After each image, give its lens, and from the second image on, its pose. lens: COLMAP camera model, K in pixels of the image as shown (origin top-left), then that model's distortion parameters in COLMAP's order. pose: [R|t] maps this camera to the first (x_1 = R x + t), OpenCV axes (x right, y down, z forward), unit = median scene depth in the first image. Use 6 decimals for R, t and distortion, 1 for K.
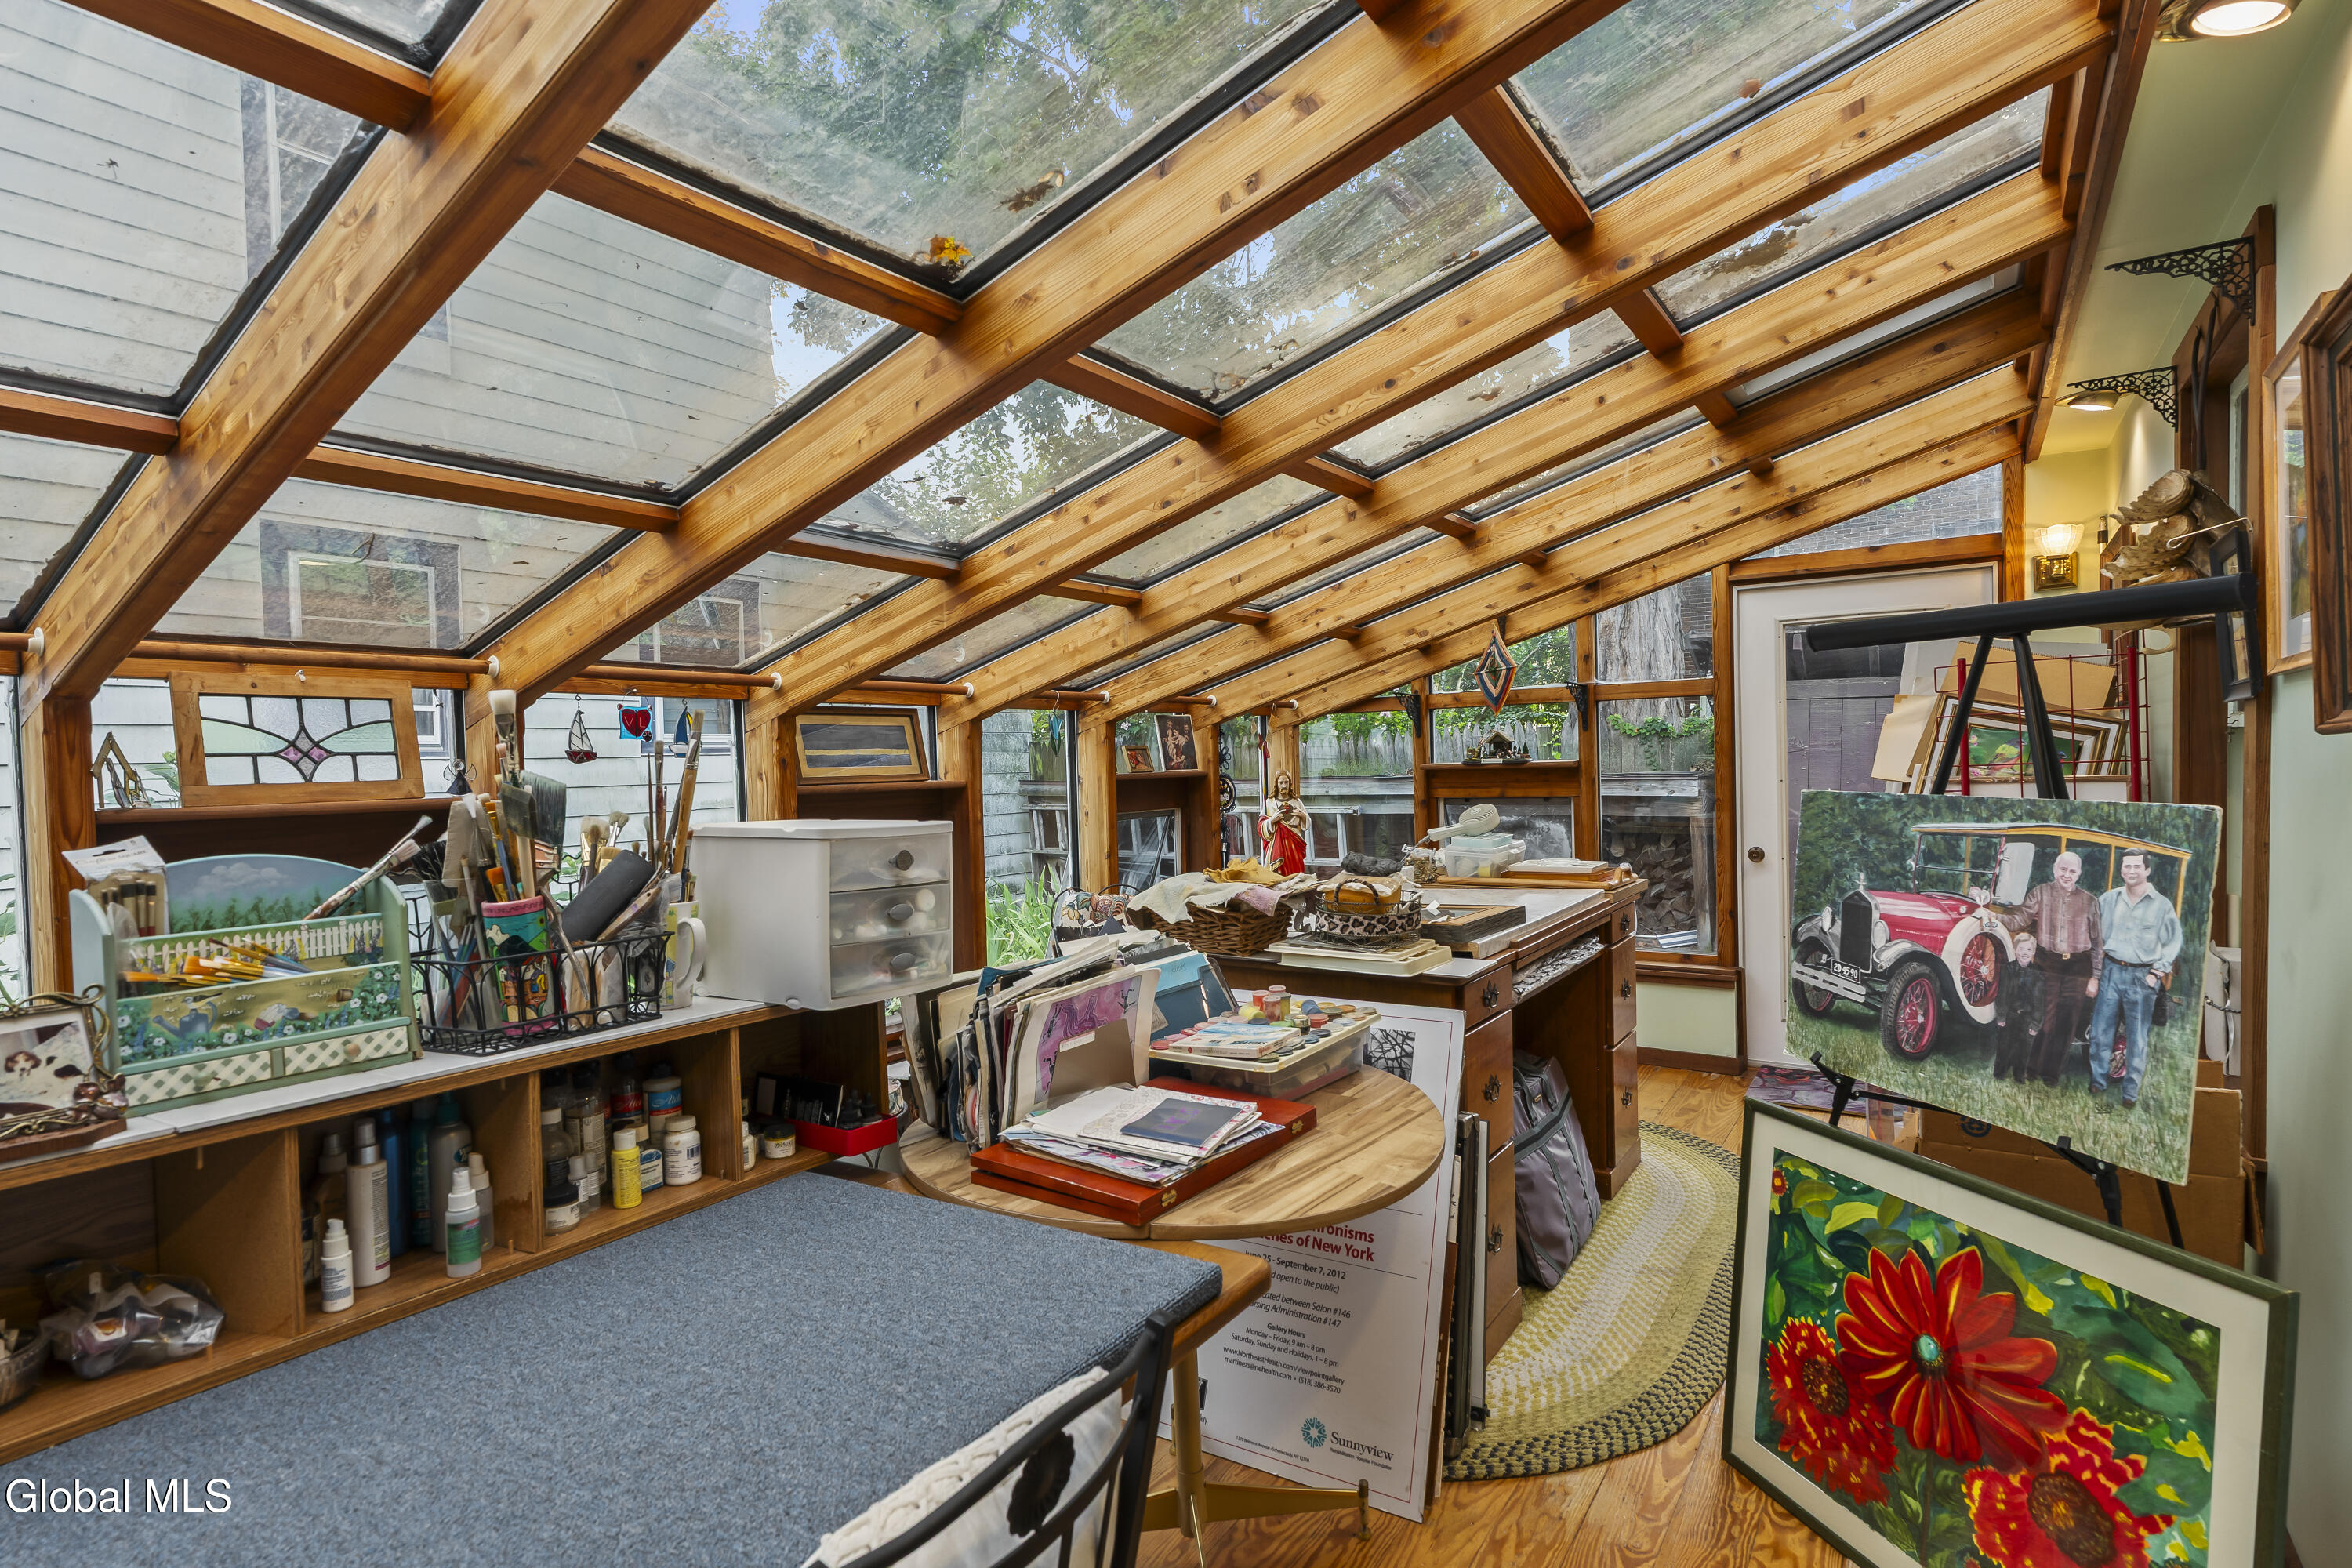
lens RADIAL K [[1200.8, 0, 1165.5], [0, 1200.8, 784.7], [0, 0, 1]] dist [-0.008604, -0.000433]
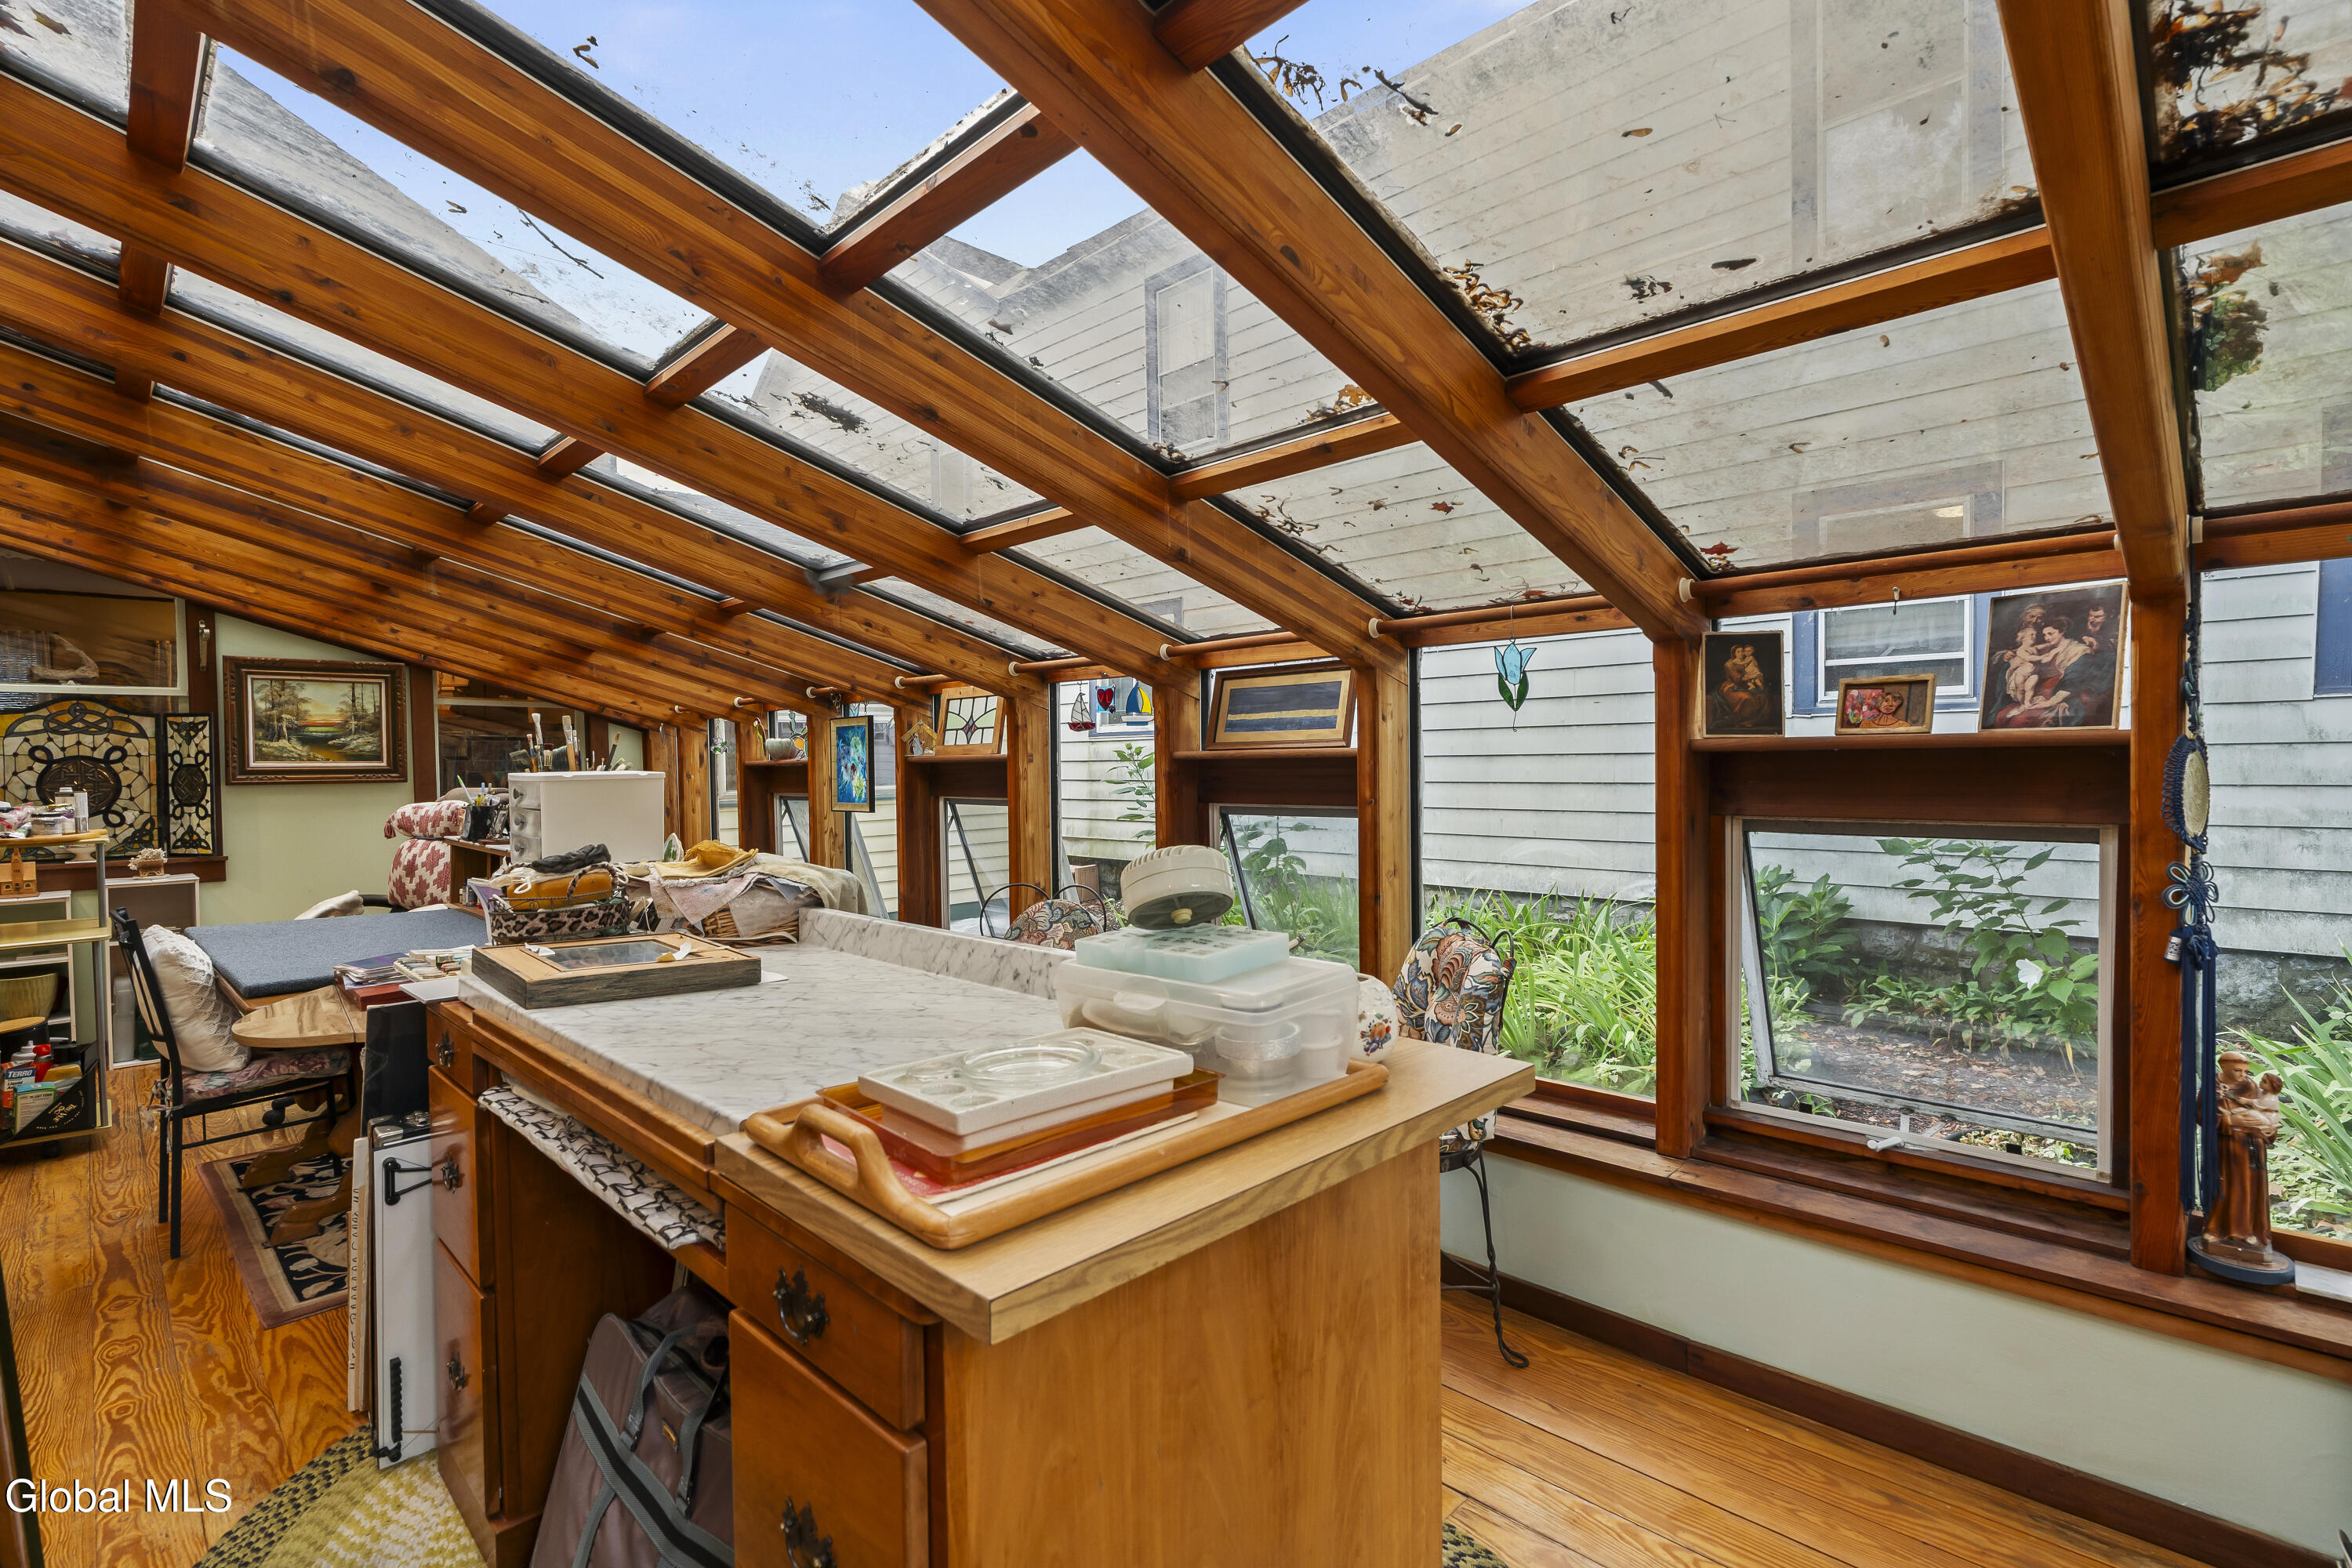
lens RADIAL K [[1120.8, 0, 1195.9], [0, 1120.8, 773.2], [0, 0, 1]] dist [-0.006271, 0.002113]
pose [[-0.194129, 0.039363, -0.980186, 0.426581], [0.000898, 0.999201, 0.039949, -0.012483], [0.980976, 0.006875, -0.194009, 0.795612]]
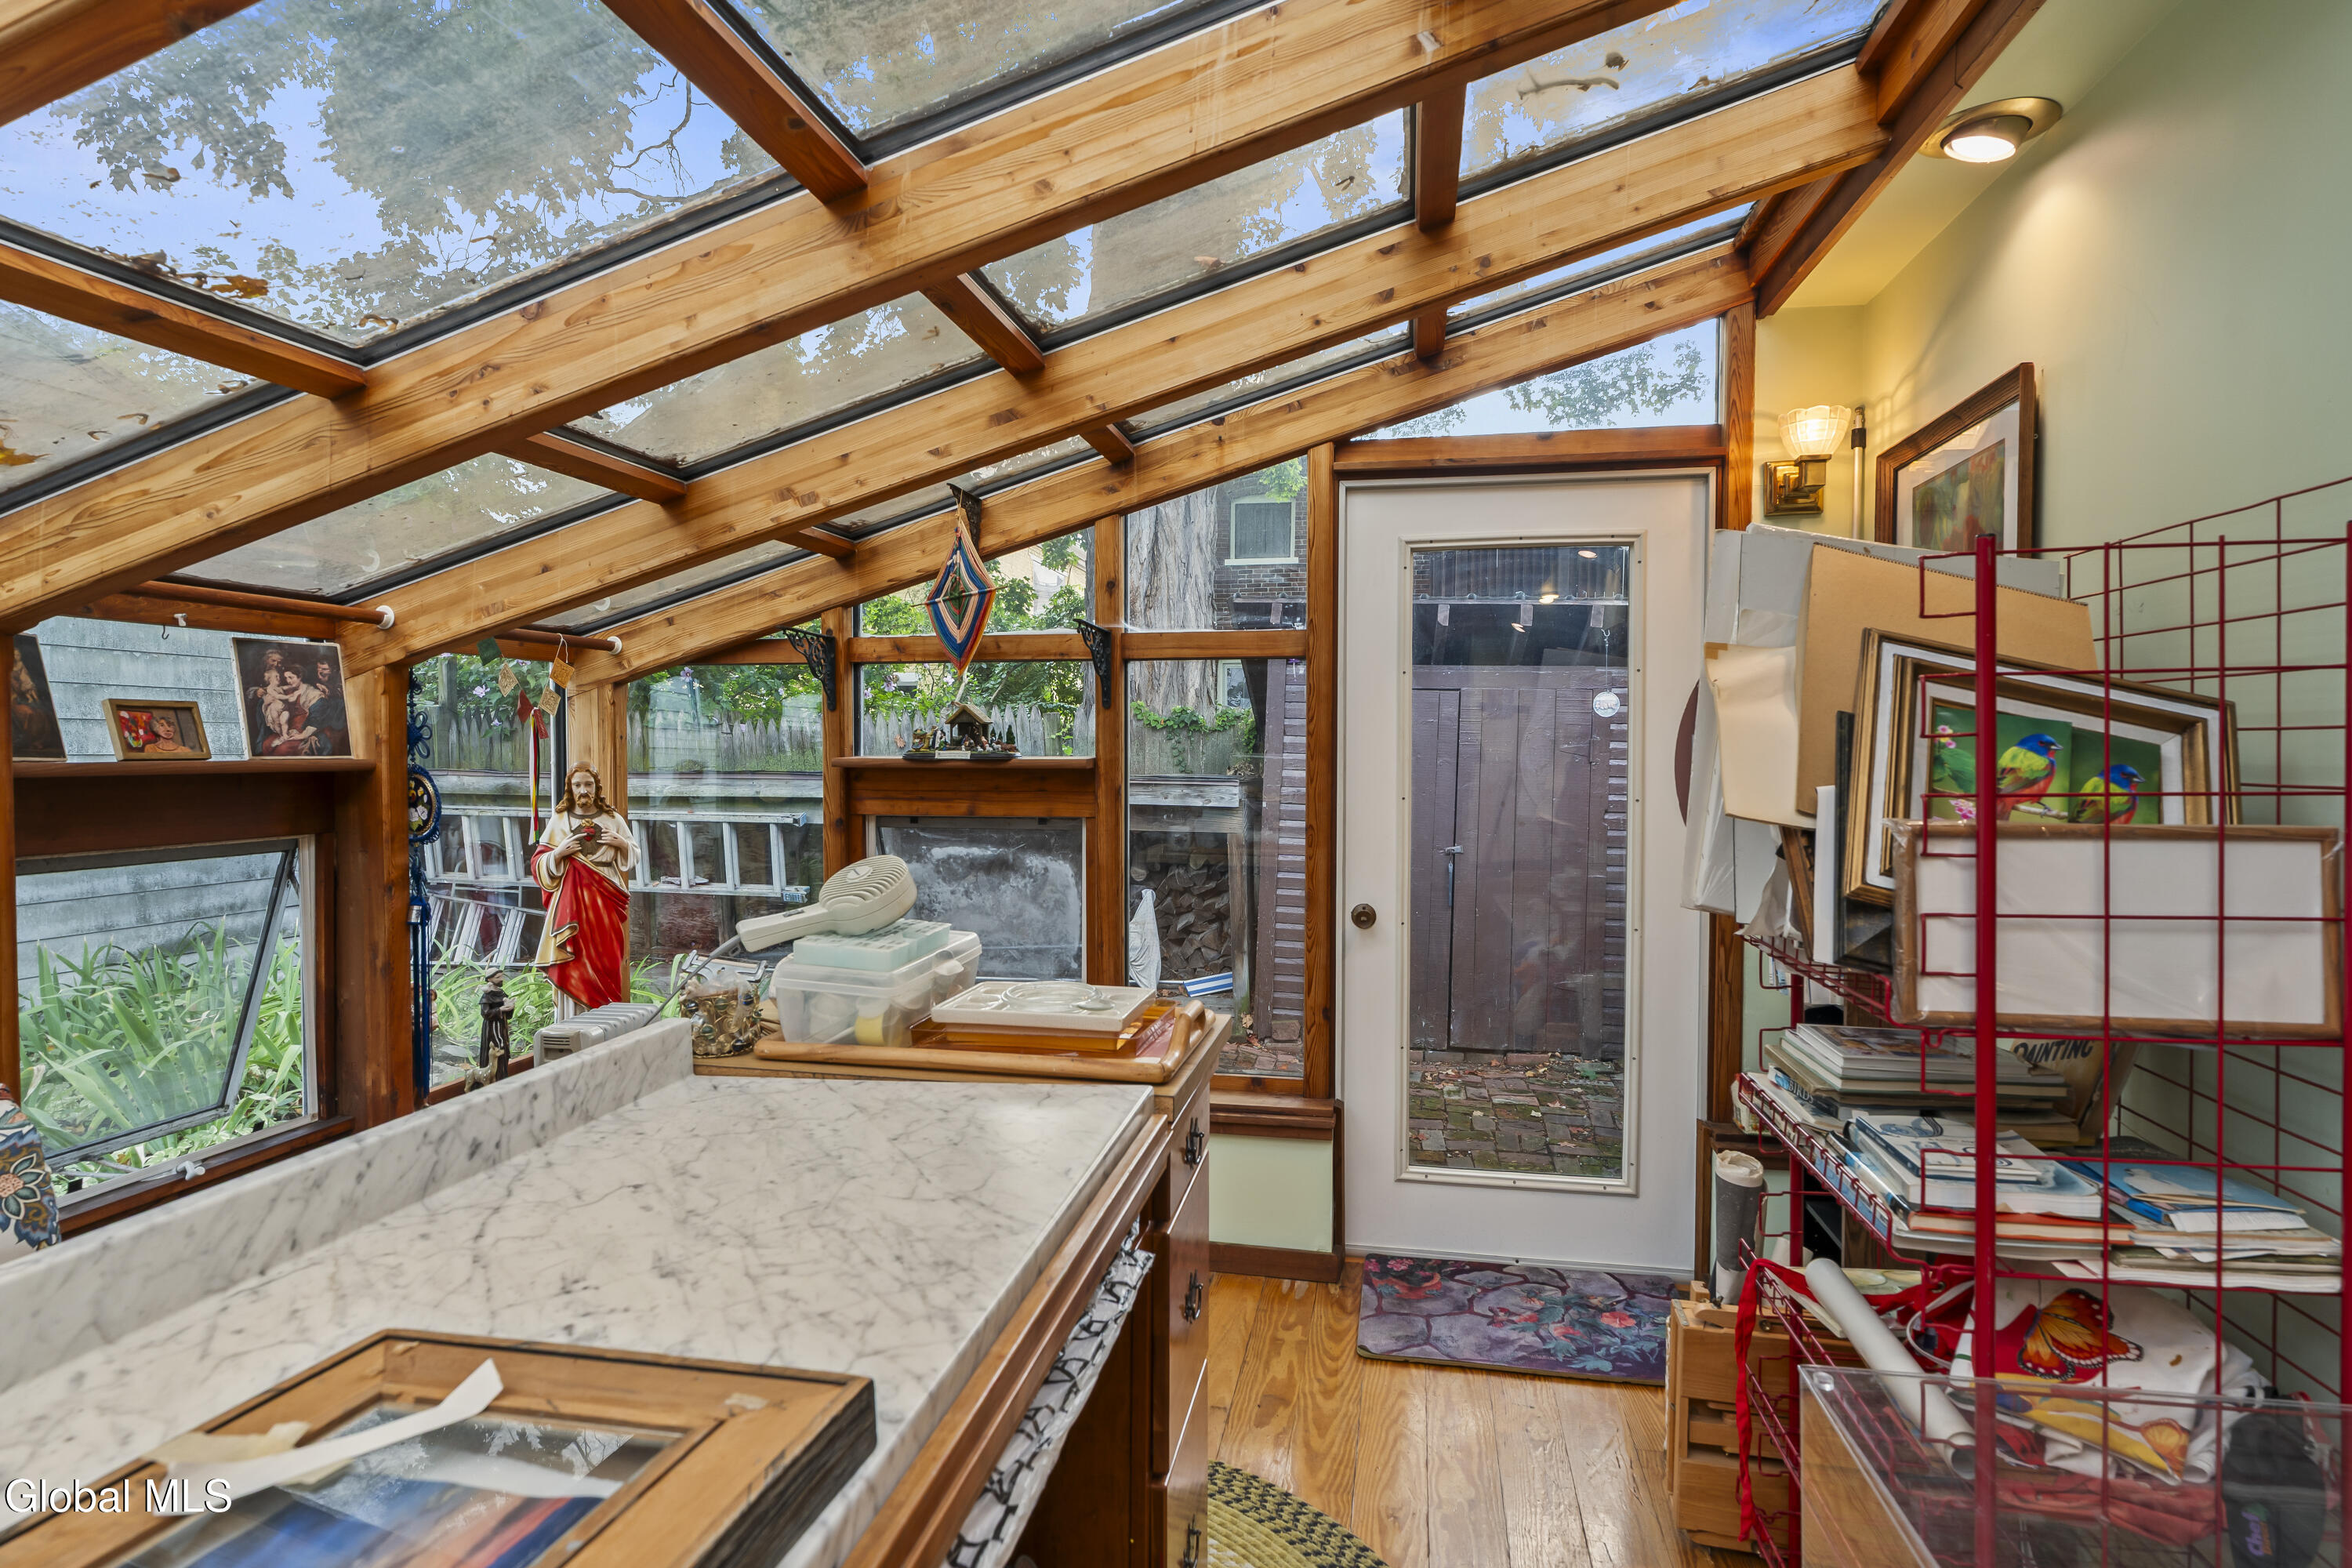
lens RADIAL K [[1200.8, 0, 1165.5], [0, 1200.8, 784.7], [0, 0, 1]] dist [-0.008604, -0.000433]
pose [[0.923925, 0.016536, 0.382215, 0.147830], [-0.019121, 0.999813, 0.002966, -0.009198], [-0.382094, -0.010048, 0.924069, 0.431731]]
